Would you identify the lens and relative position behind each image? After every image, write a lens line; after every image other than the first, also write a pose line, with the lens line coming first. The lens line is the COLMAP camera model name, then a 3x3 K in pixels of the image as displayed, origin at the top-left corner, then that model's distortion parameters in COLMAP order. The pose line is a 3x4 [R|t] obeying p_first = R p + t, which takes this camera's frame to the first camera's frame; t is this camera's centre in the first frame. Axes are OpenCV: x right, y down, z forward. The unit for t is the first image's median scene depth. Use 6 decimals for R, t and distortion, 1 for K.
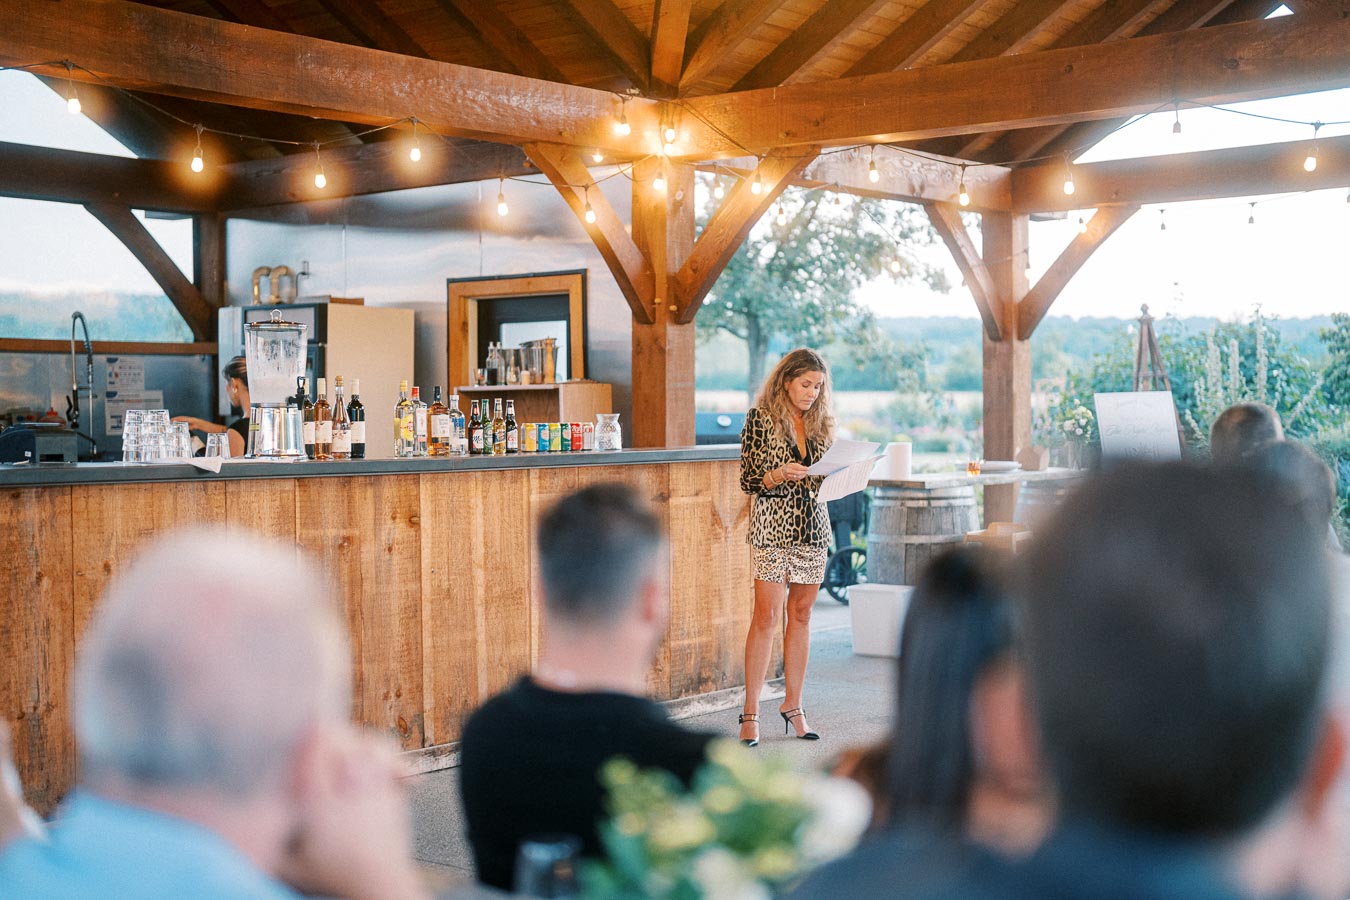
lens RADIAL K [[1848.8, 0, 675.0], [0, 1848.8, 450.0], [0, 0, 1]] dist [-0.022795, -0.074757]
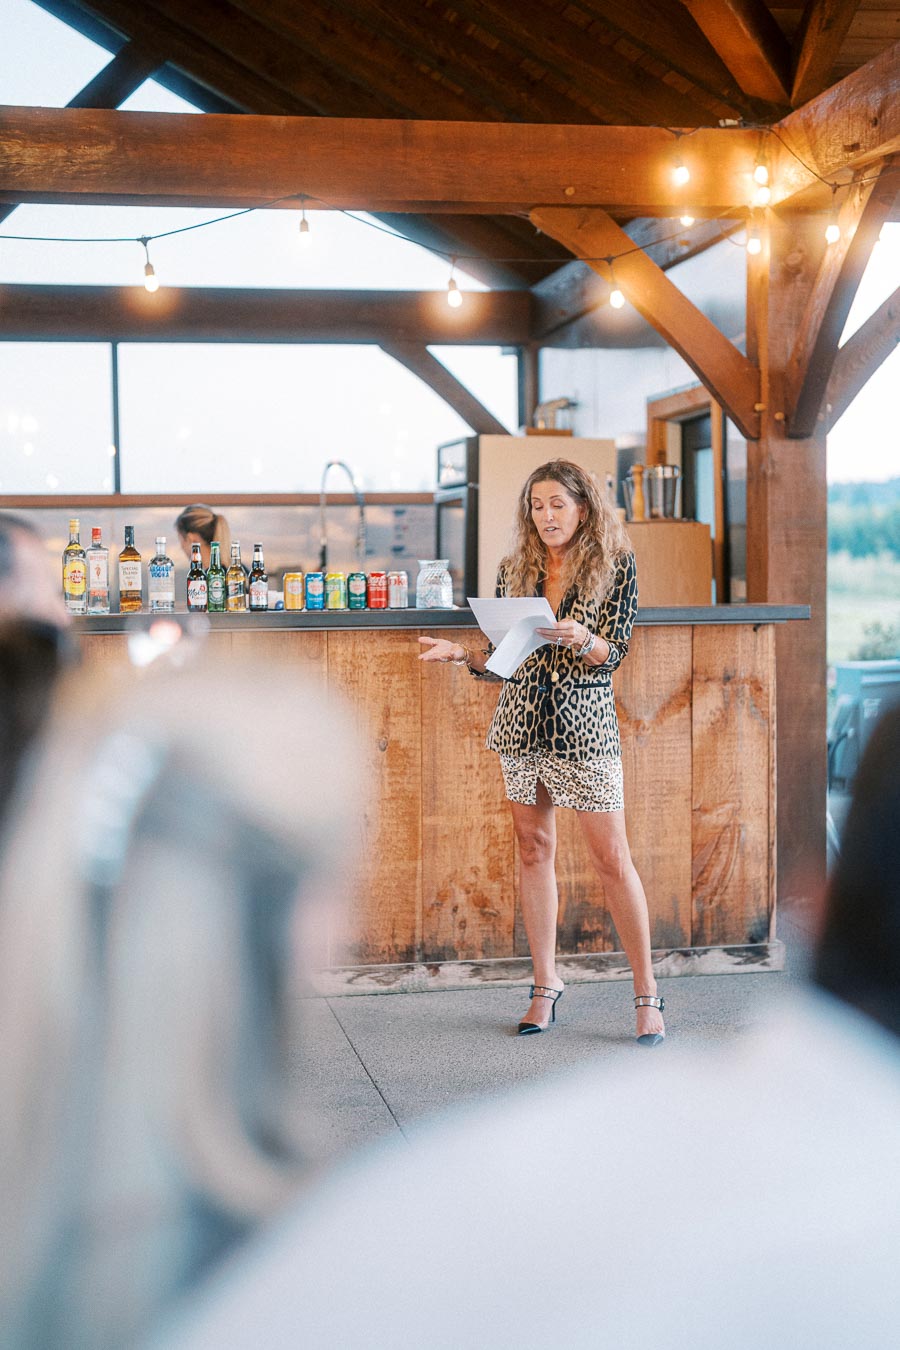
lens RADIAL K [[1848.8, 0, 449.9], [0, 1848.8, 709.3], [0, 0, 1]] dist [-0.022795, -0.074757]
pose [[0.766381, 0.039108, -0.641194, 0.367163], [-0.004629, 0.998455, 0.055366, -0.001843], [0.642369, -0.039463, 0.765379, 0.360041]]
